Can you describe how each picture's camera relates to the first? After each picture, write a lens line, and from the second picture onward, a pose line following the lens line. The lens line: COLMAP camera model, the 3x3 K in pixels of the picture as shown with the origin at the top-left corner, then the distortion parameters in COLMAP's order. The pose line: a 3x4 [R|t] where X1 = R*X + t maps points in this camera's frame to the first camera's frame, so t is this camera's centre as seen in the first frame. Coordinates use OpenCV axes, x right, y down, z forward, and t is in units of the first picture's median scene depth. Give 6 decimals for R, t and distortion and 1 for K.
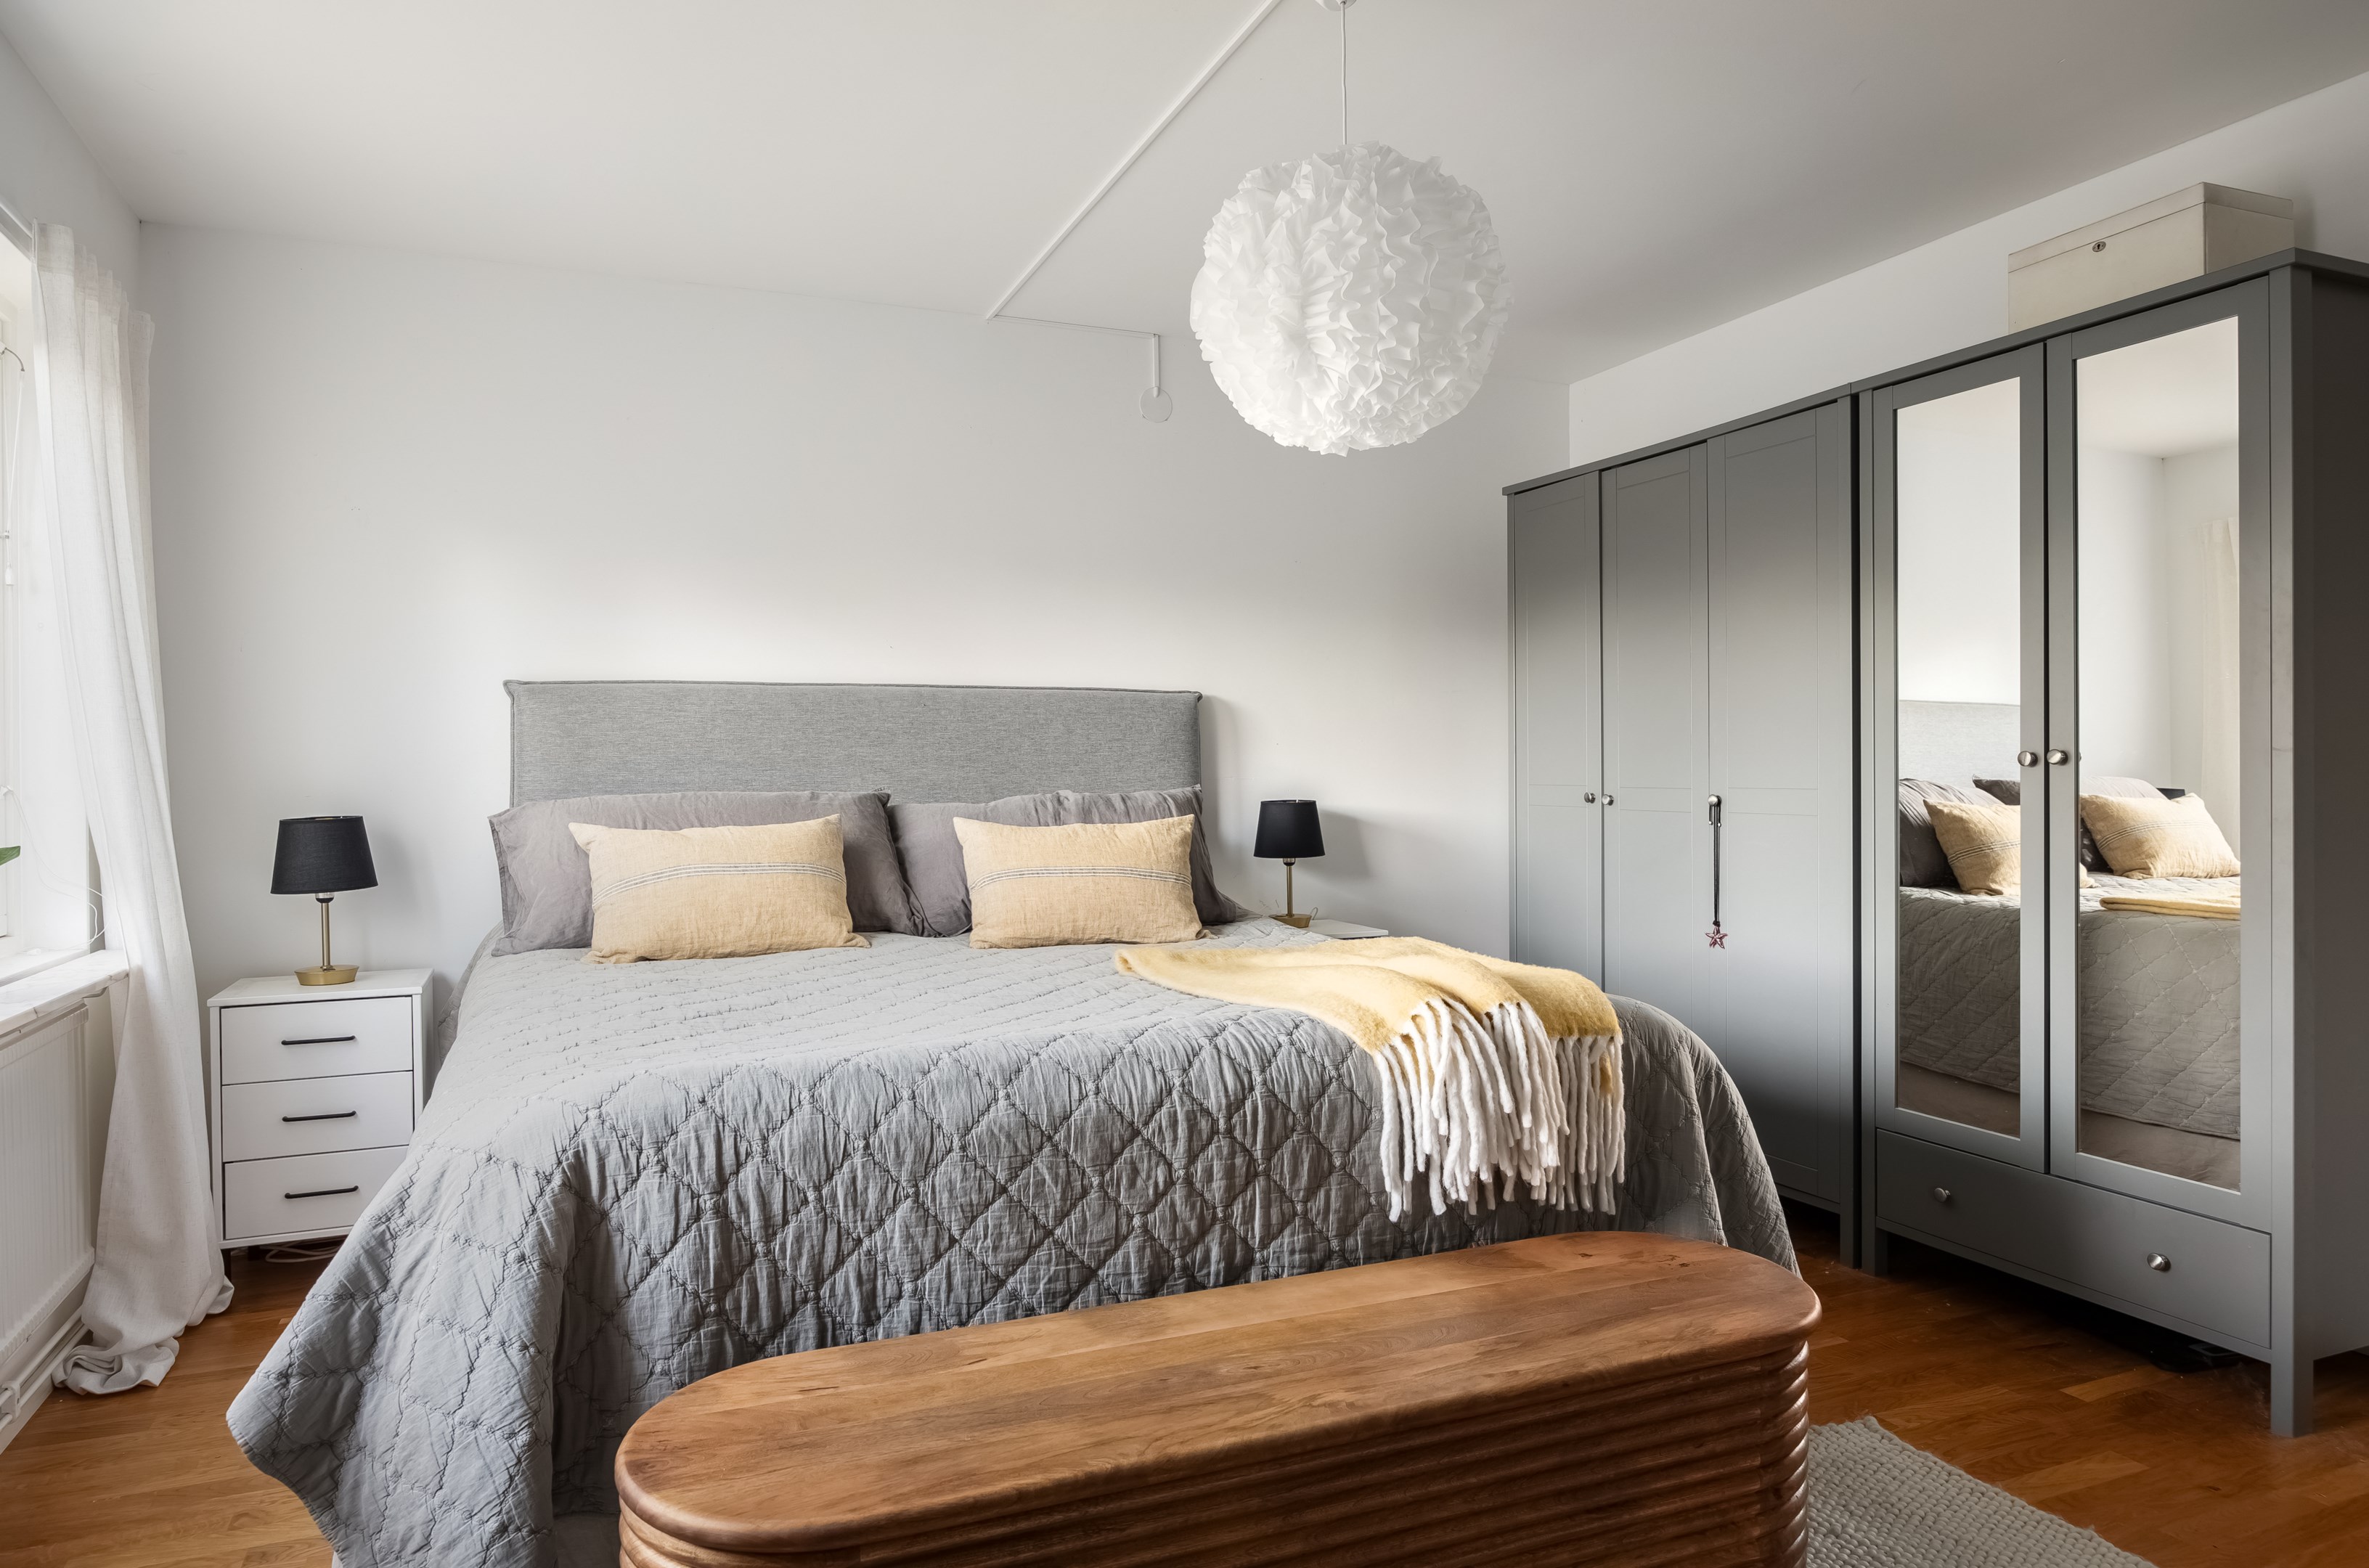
lens RADIAL K [[1469.7, 0, 1160.8], [0, 1469.7, 780.7], [0, 0, 1]] dist [-0.002890, -0.000442]
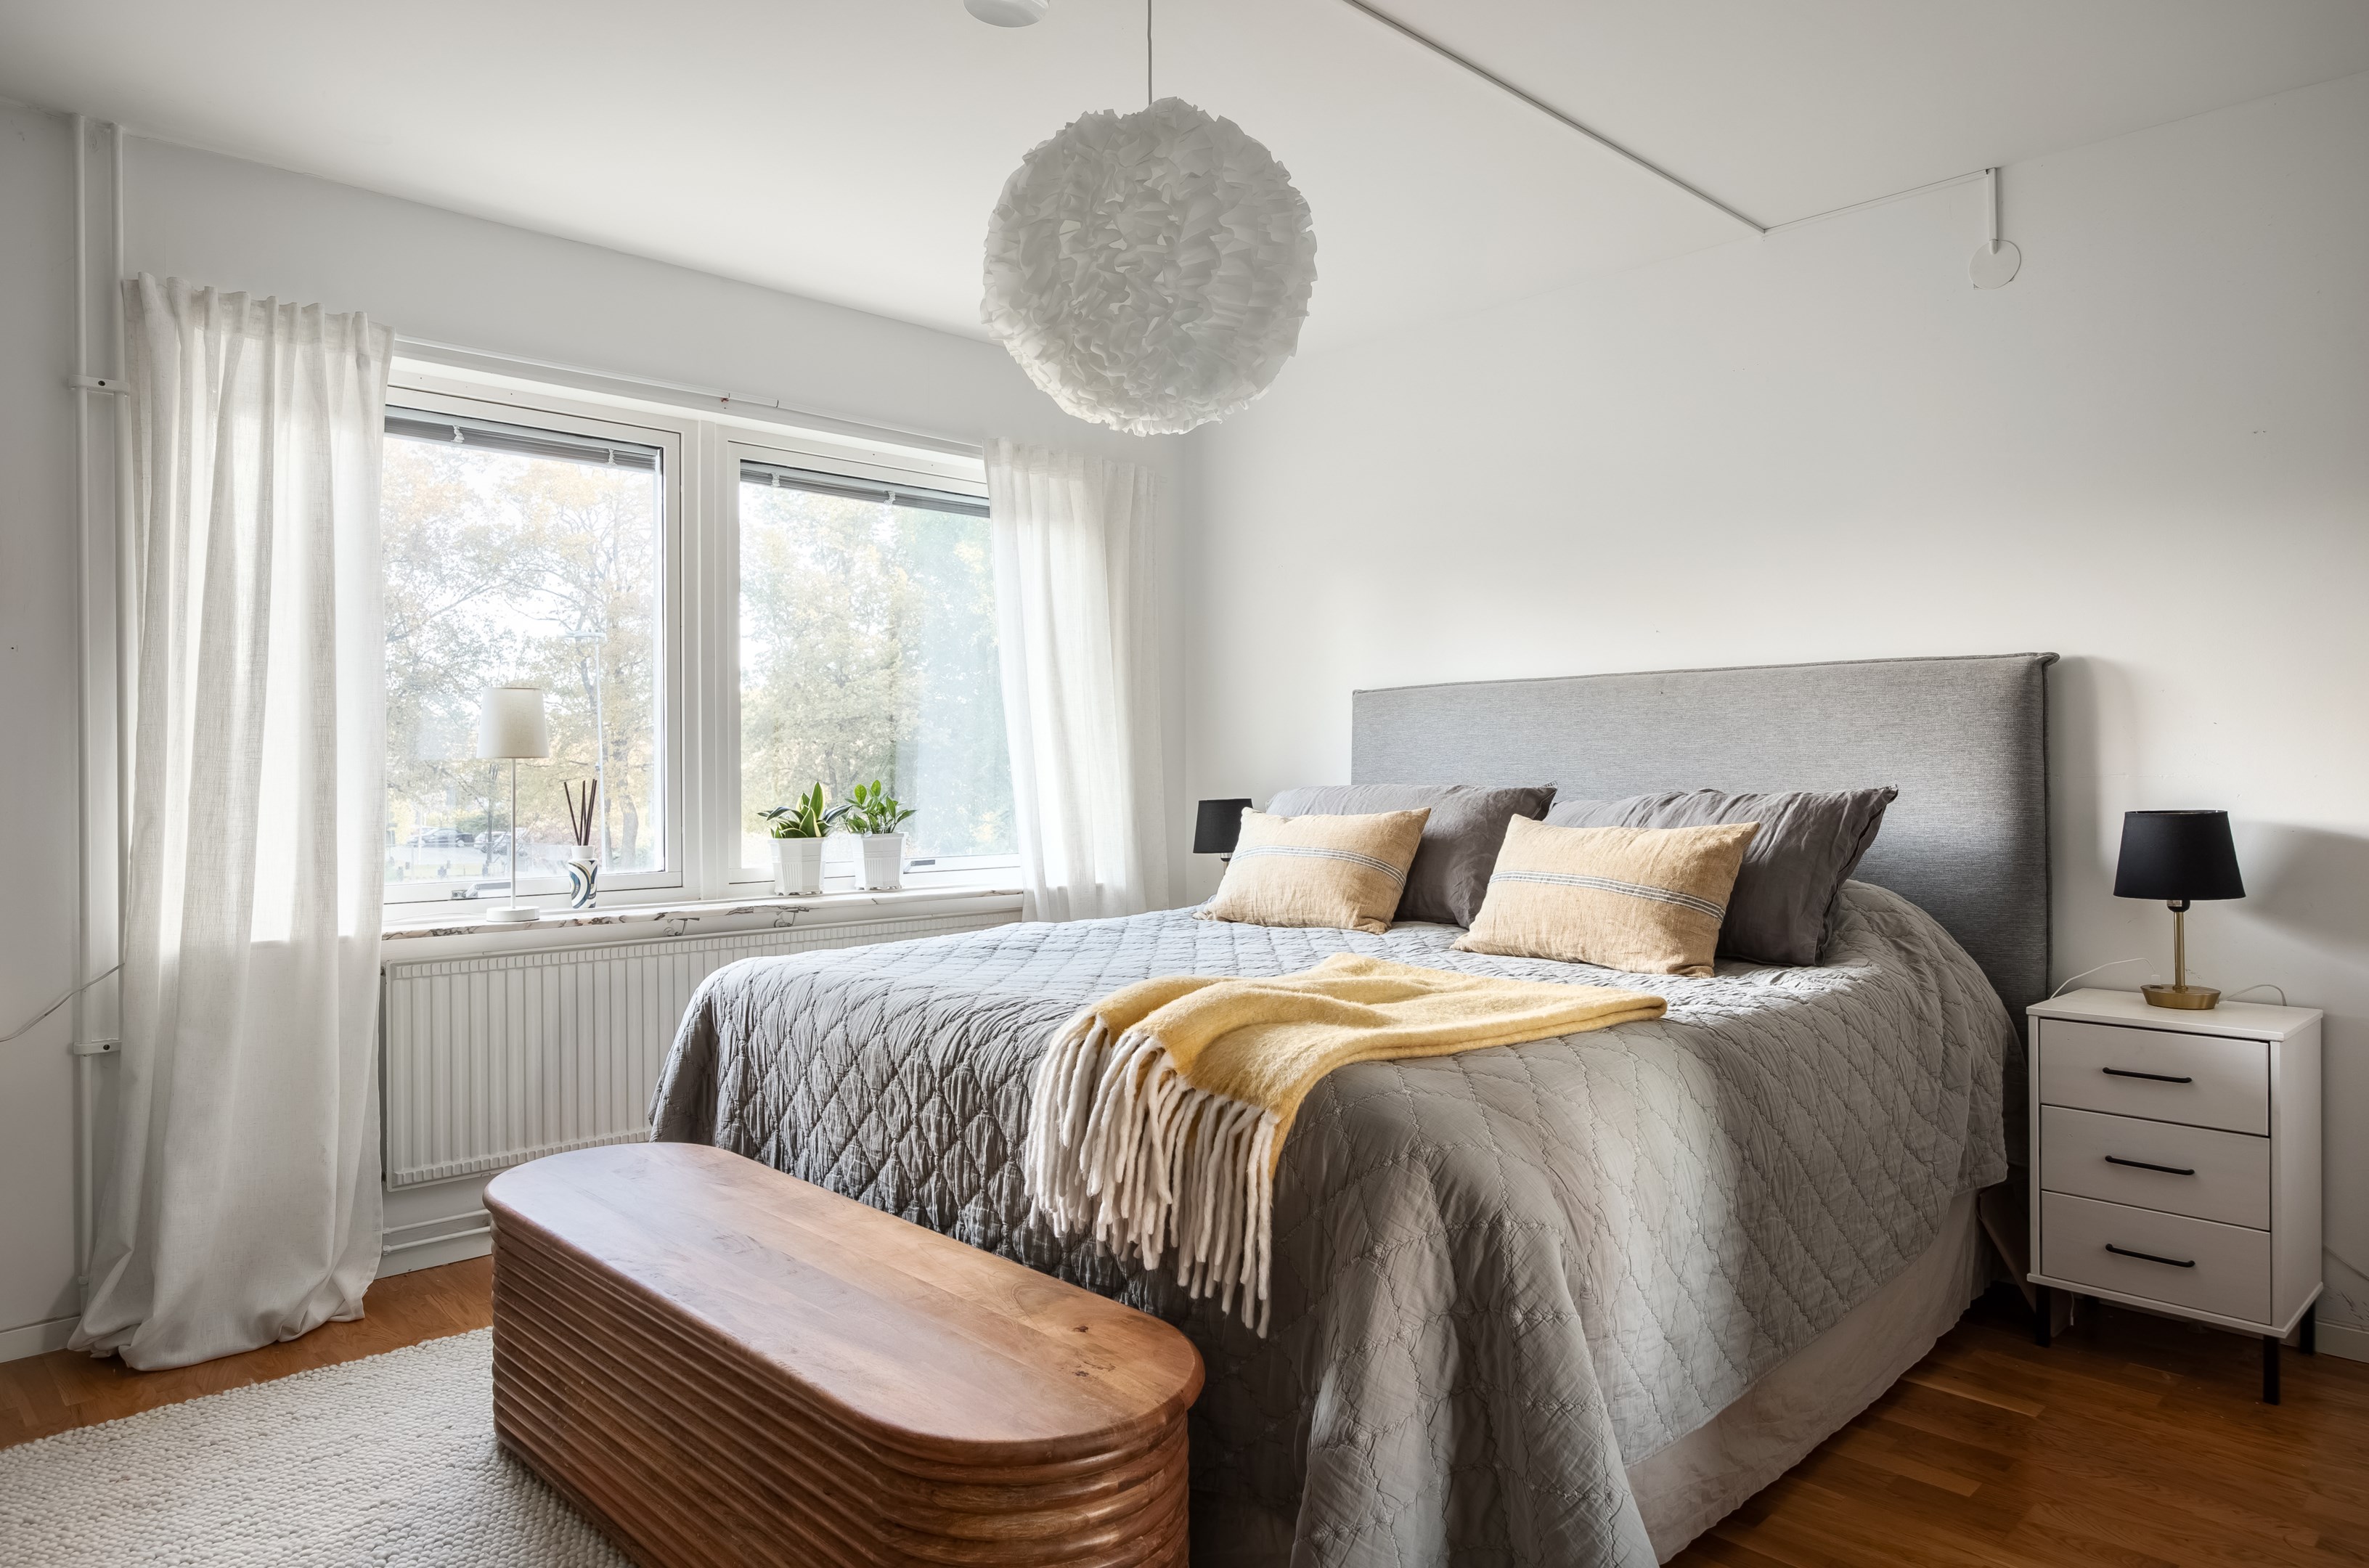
lens RADIAL K [[1469.7, 0, 1160.8], [0, 1469.7, 780.7], [0, 0, 1]] dist [-0.002890, -0.000442]
pose [[0.352811, 0.009652, -0.935645, 1.137320], [-0.003472, 0.999953, 0.009006, -0.007993], [0.935688, 0.000071, 0.352828, 0.754872]]
